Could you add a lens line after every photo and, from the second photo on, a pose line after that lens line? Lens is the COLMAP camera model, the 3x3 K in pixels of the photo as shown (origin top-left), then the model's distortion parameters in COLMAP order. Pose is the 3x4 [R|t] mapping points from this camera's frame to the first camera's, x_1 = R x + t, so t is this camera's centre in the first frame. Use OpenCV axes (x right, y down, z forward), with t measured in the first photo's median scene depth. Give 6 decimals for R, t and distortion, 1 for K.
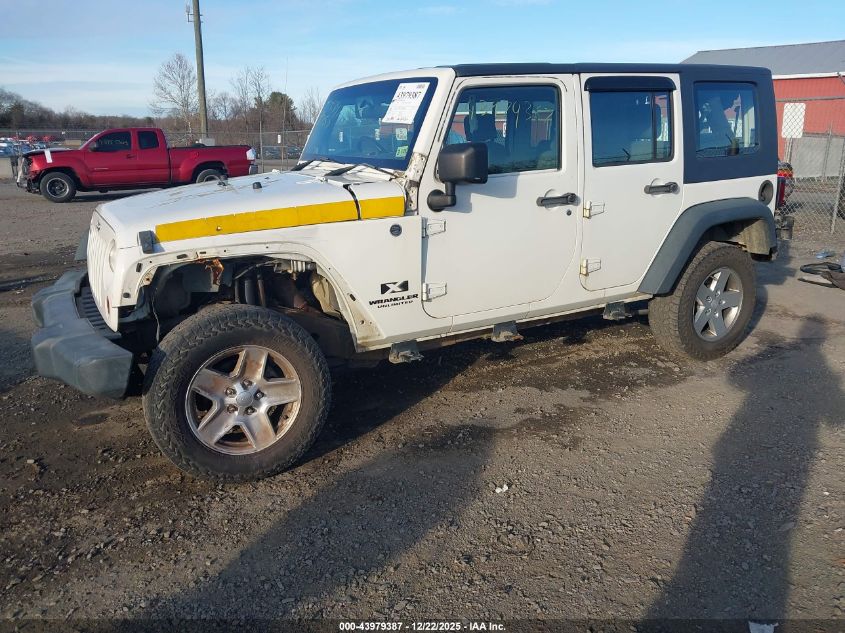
lens RADIAL K [[664.3, 0, 428.4], [0, 664.3, 315.4], [0, 0, 1]] dist [0.060217, -0.062967]
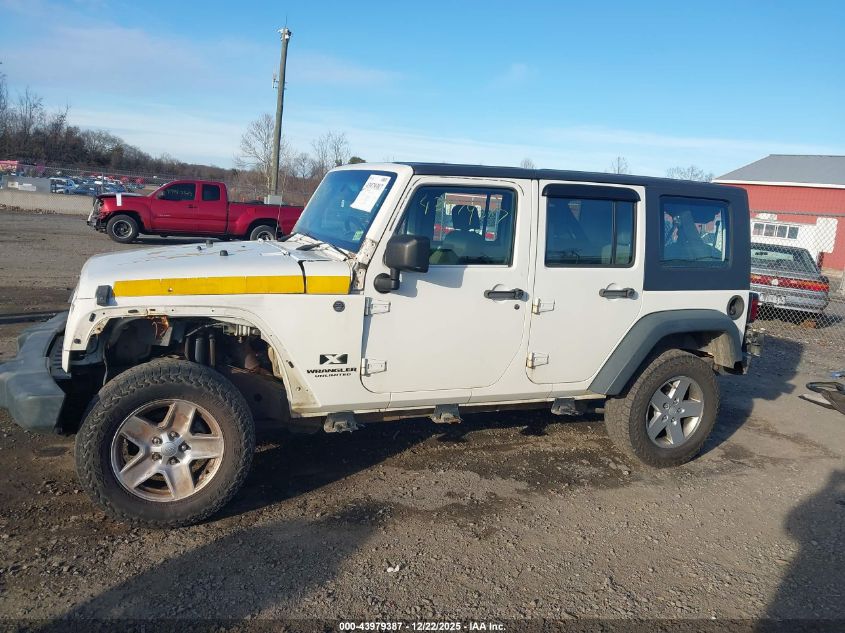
lens RADIAL K [[664.3, 0, 414.0], [0, 664.3, 307.3], [0, 0, 1]] dist [0.060217, -0.062967]
pose [[0.990491, 0.104981, -0.088915, 0.148057], [-0.114533, 0.987290, -0.110183, -0.020402], [0.076218, 0.119319, 0.989926, -0.046789]]
